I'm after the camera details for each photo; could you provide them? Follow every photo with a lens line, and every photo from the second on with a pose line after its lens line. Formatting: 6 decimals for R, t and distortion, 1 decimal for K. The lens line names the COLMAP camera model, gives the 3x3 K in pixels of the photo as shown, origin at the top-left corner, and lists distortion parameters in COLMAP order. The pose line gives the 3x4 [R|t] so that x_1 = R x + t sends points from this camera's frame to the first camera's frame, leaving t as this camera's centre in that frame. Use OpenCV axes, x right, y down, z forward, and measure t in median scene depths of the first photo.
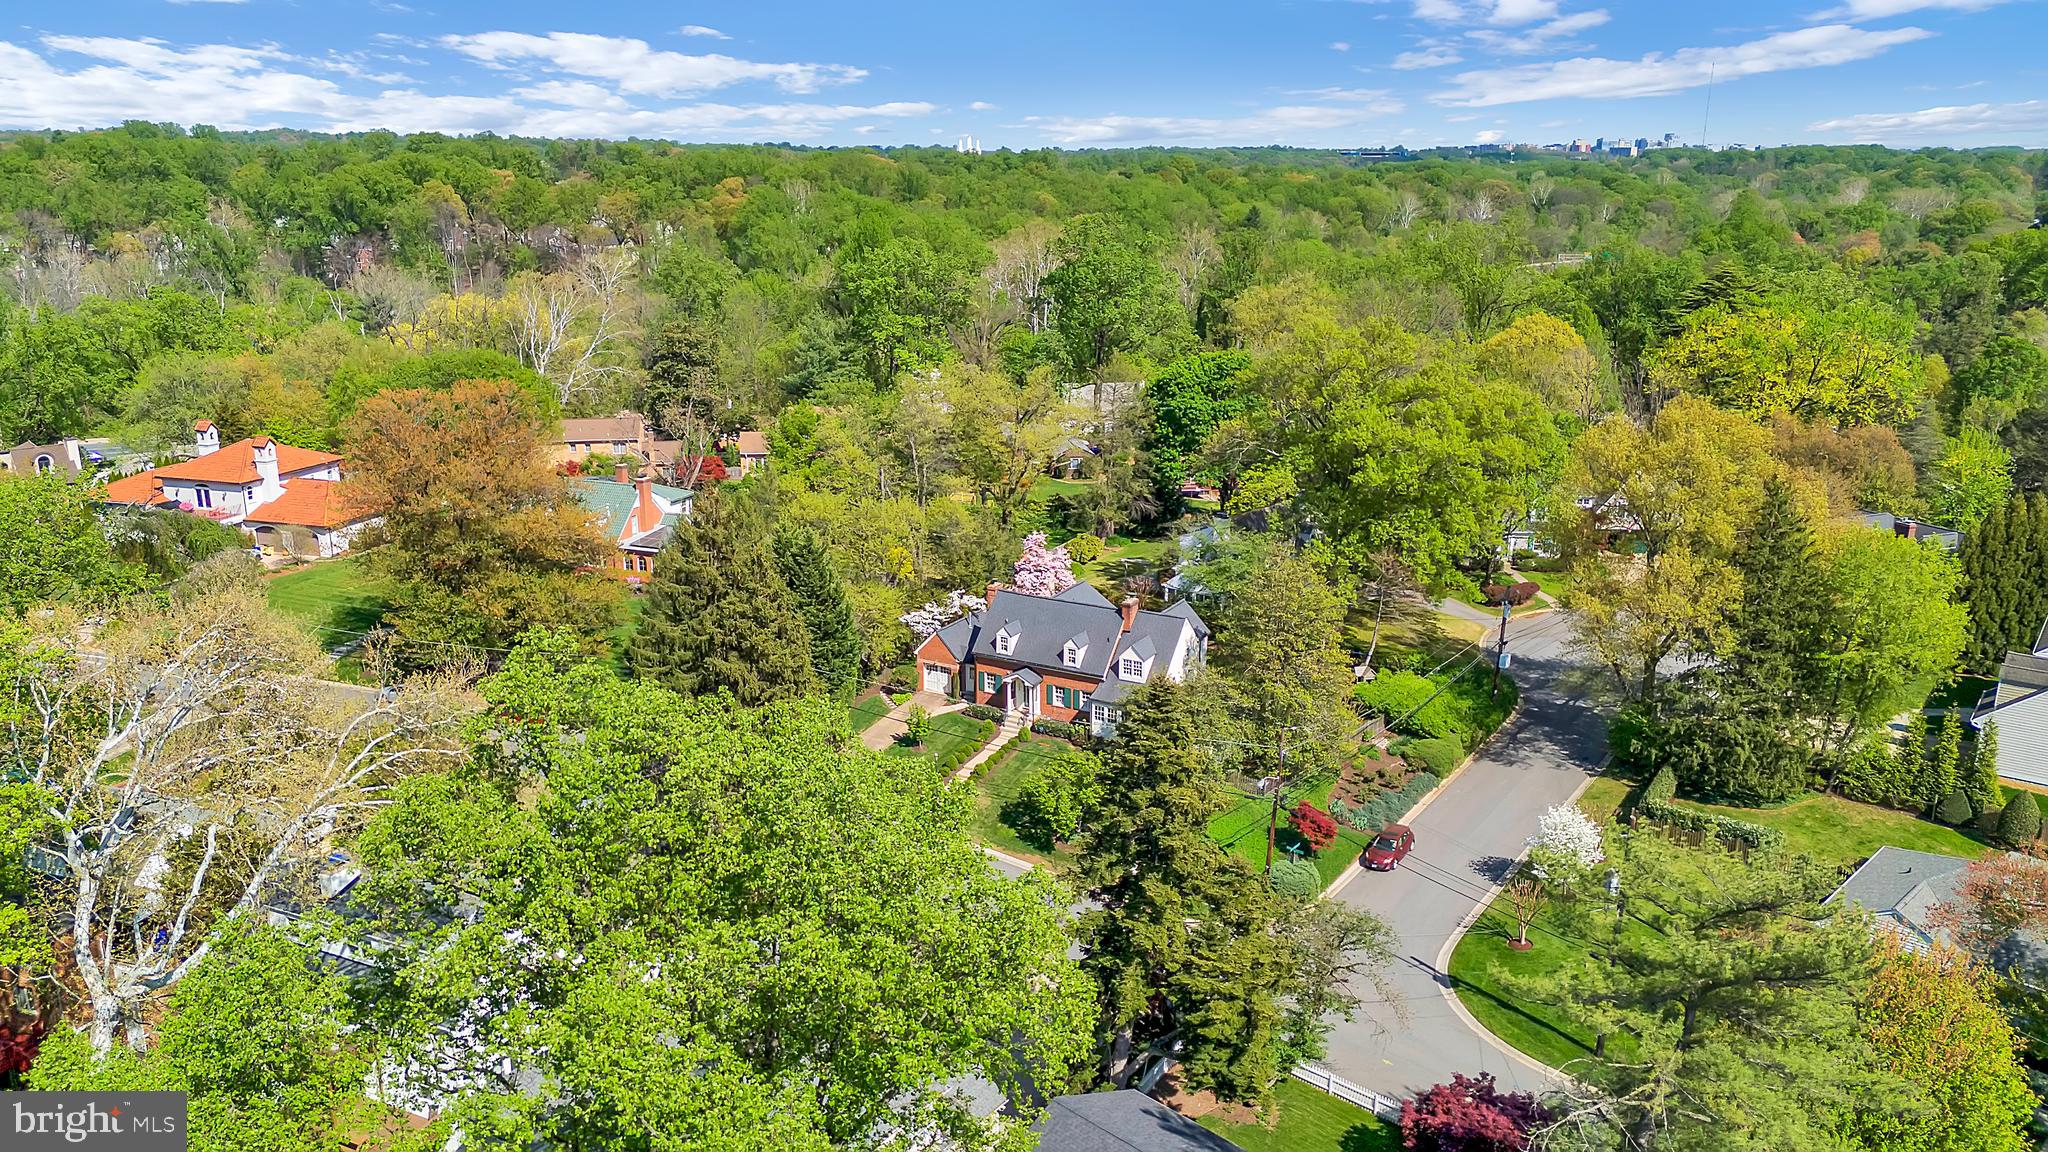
lens RADIAL K [[1510.8, 0, 1017.1], [0, 1510.8, 586.7], [0, 0, 1]] dist [0.097741, -0.115465]
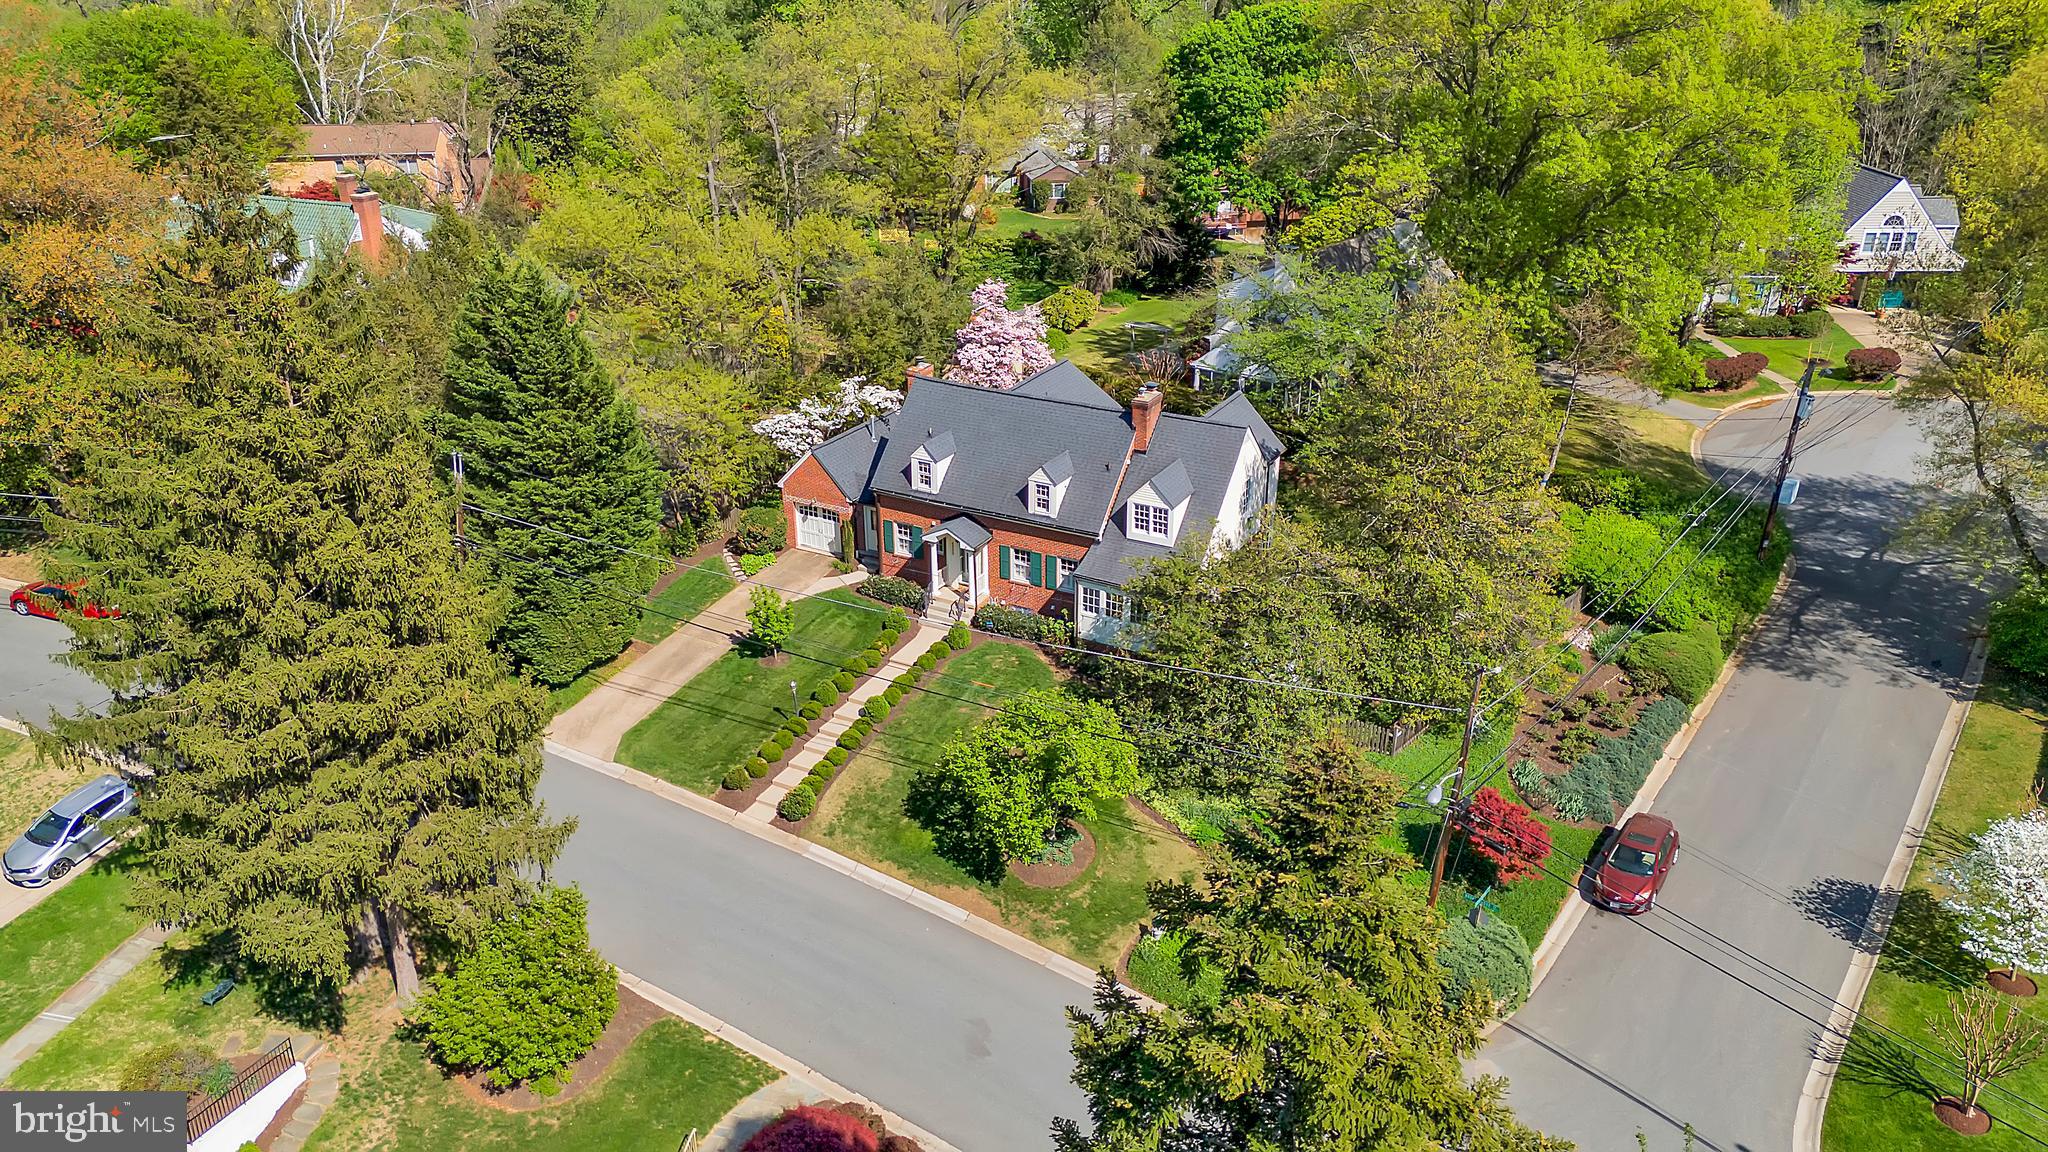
lens RADIAL K [[1510.8, 0, 1017.1], [0, 1510.8, 586.7], [0, 0, 1]] dist [0.097741, -0.115465]
pose [[0.999964, -0.006975, 0.004817, 0.022373], [0.006188, 0.989027, 0.147607, -0.003731], [-0.005794, -0.147572, 0.989034, 0.413529]]
